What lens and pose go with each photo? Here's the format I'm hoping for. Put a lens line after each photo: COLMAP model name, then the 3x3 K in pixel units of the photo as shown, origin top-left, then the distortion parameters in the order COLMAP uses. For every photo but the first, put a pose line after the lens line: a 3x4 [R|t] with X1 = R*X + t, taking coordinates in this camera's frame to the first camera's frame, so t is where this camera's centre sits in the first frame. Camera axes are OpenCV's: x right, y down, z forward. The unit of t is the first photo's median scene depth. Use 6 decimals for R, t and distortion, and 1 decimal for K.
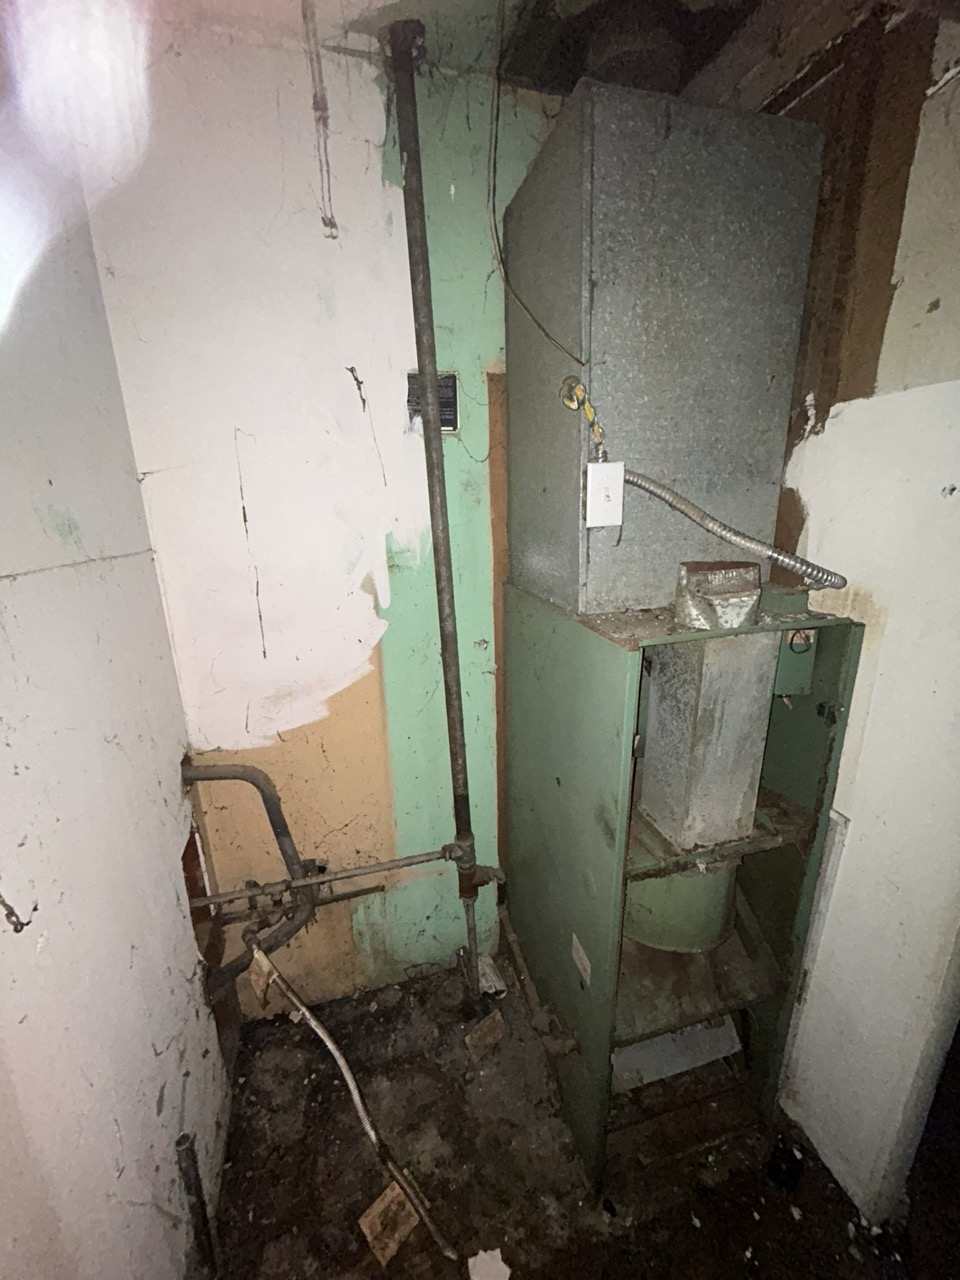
lens RADIAL K [[518.2, 0, 479.1], [0, 518.2, 634.6], [0, 0, 1]] dist [-0.000892, -0.000311]
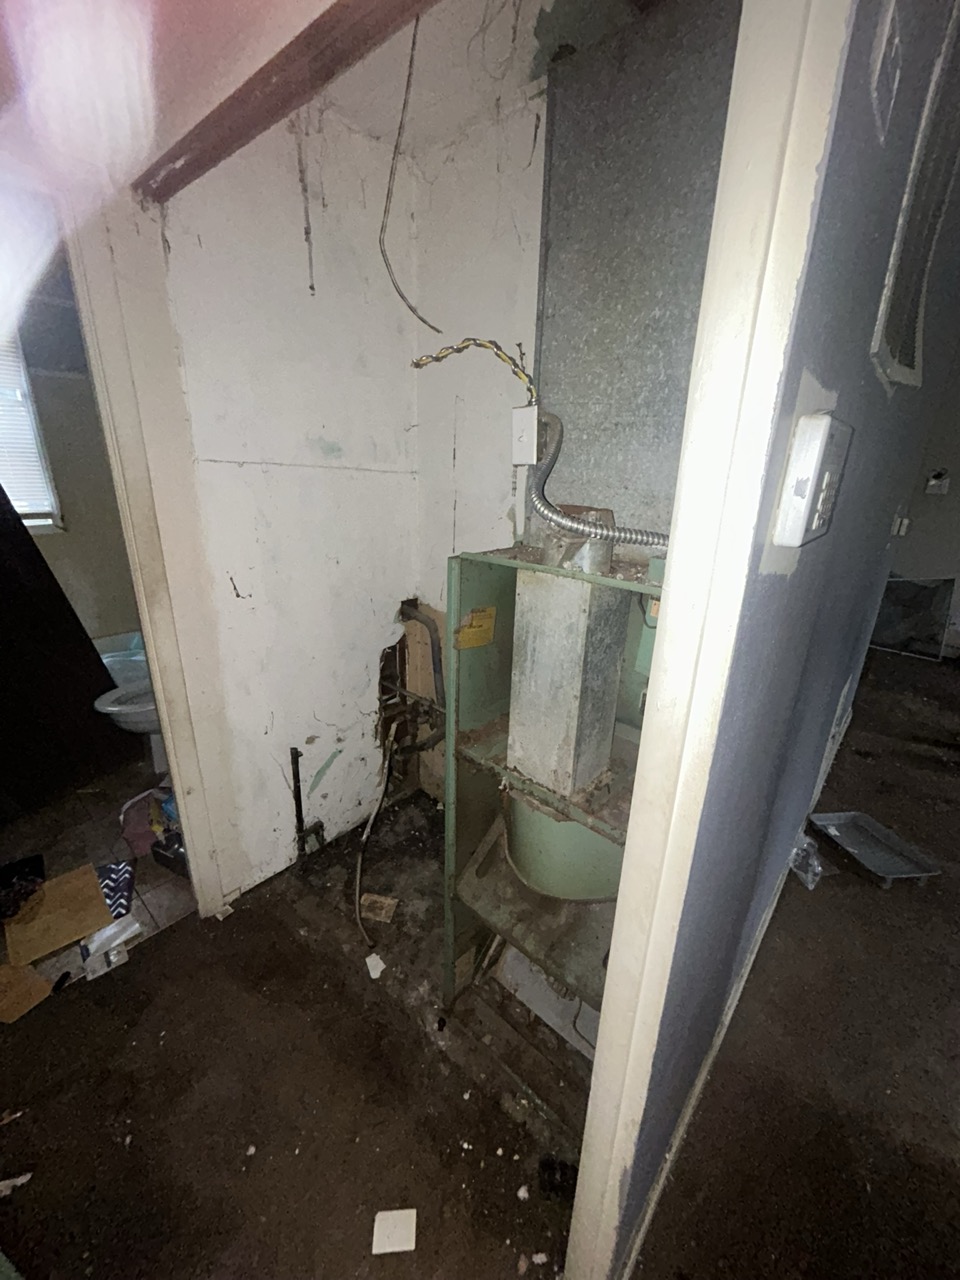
lens RADIAL K [[518.2, 0, 484.5], [0, 518.2, 632.9], [0, 0, 1]] dist [-0.000892, -0.000311]
pose [[0.541851, 0.302701, -0.784072, 0.970155], [-0.269249, 0.946244, 0.179240, -0.031858], [0.796180, 0.113989, 0.594226, 0.230473]]
